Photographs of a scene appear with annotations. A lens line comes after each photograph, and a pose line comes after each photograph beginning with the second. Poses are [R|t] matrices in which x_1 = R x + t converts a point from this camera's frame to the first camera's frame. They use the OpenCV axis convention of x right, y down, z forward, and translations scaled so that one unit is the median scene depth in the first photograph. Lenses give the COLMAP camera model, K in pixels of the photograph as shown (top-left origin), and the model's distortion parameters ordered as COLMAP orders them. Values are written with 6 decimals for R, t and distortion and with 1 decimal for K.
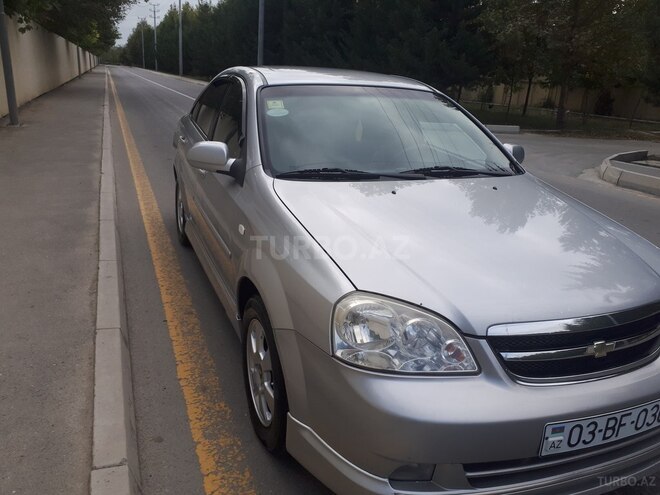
lens RADIAL K [[528.6, 0, 329.5], [0, 528.6, 244.4], [0, 0, 1]] dist [0.041016, -0.070758]
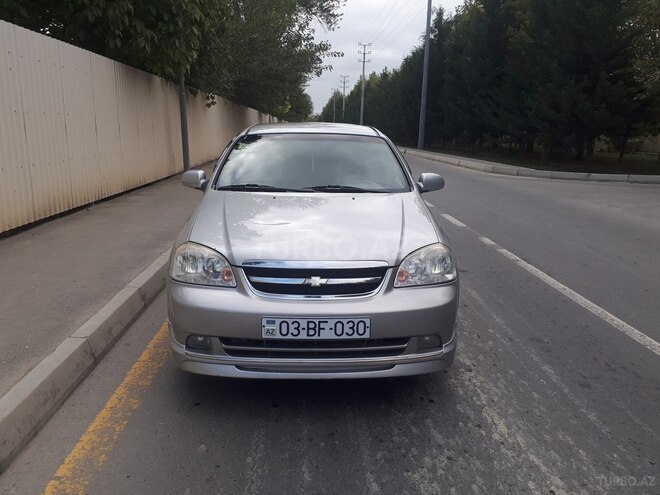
lens RADIAL K [[528.6, 0, 331.6], [0, 528.6, 242.7], [0, 0, 1]] dist [0.041016, -0.070758]
pose [[0.943822, 0.030199, -0.329071, 0.496424], [-0.066115, 0.992938, -0.098507, 0.108404], [0.323772, 0.114730, 0.939153, -0.230798]]
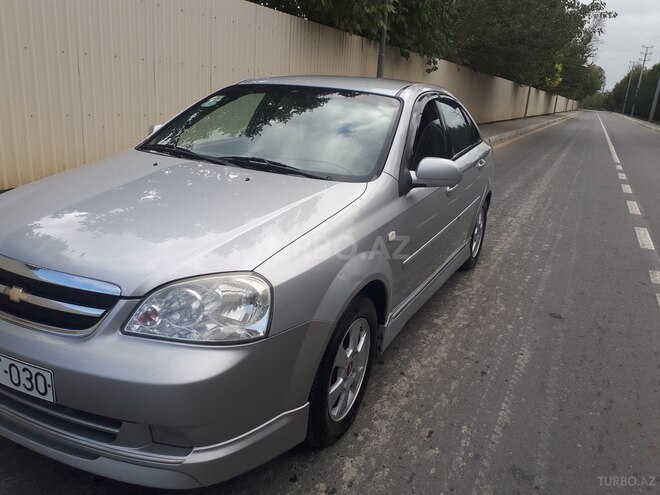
lens RADIAL K [[528.6, 0, 329.8], [0, 528.6, 251.8], [0, 0, 1]] dist [0.041016, -0.070758]
pose [[0.673204, 0.207495, -0.709748, 0.762496], [-0.253416, 0.966438, 0.042171, -0.039659], [0.694677, 0.151472, 0.703192, 0.312700]]
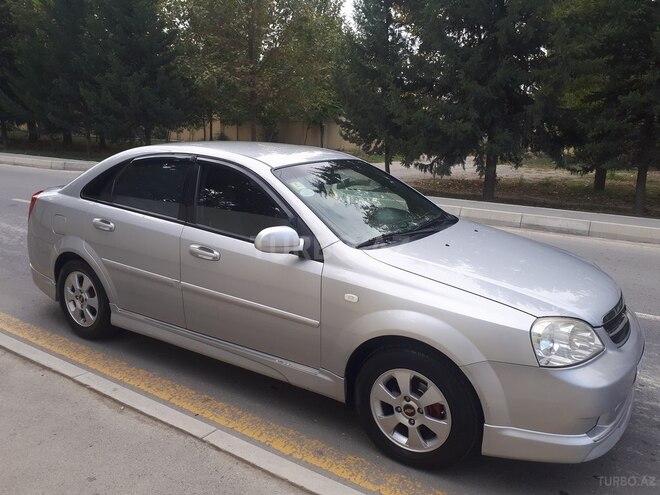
lens RADIAL K [[528.6, 0, 328.0], [0, 528.6, 246.7], [0, 0, 1]] dist [0.041016, -0.070758]
pose [[0.810587, -0.164620, 0.562004, -0.562011], [0.194698, 0.980842, 0.006488, -0.105252], [-0.552305, 0.104162, 0.827109, 0.041721]]
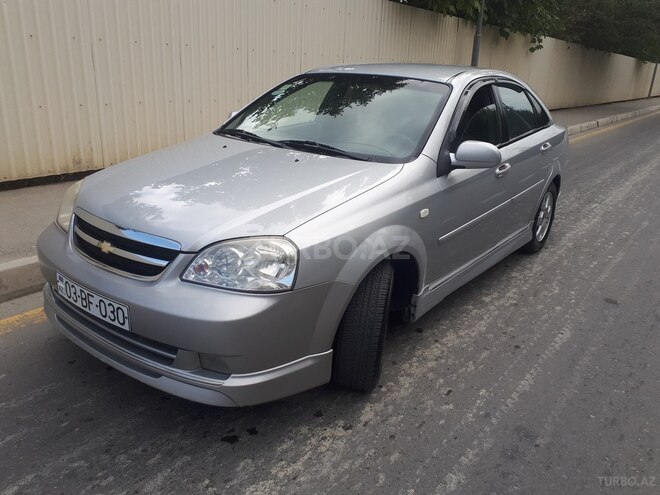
lens RADIAL K [[528.6, 0, 329.3], [0, 528.6, 252.6], [0, 0, 1]] dist [0.041016, -0.070758]
pose [[0.522297, 0.257355, -0.813003, 0.880691], [-0.277587, 0.952760, 0.123265, -0.052334], [0.806320, 0.161298, 0.569062, 0.318200]]
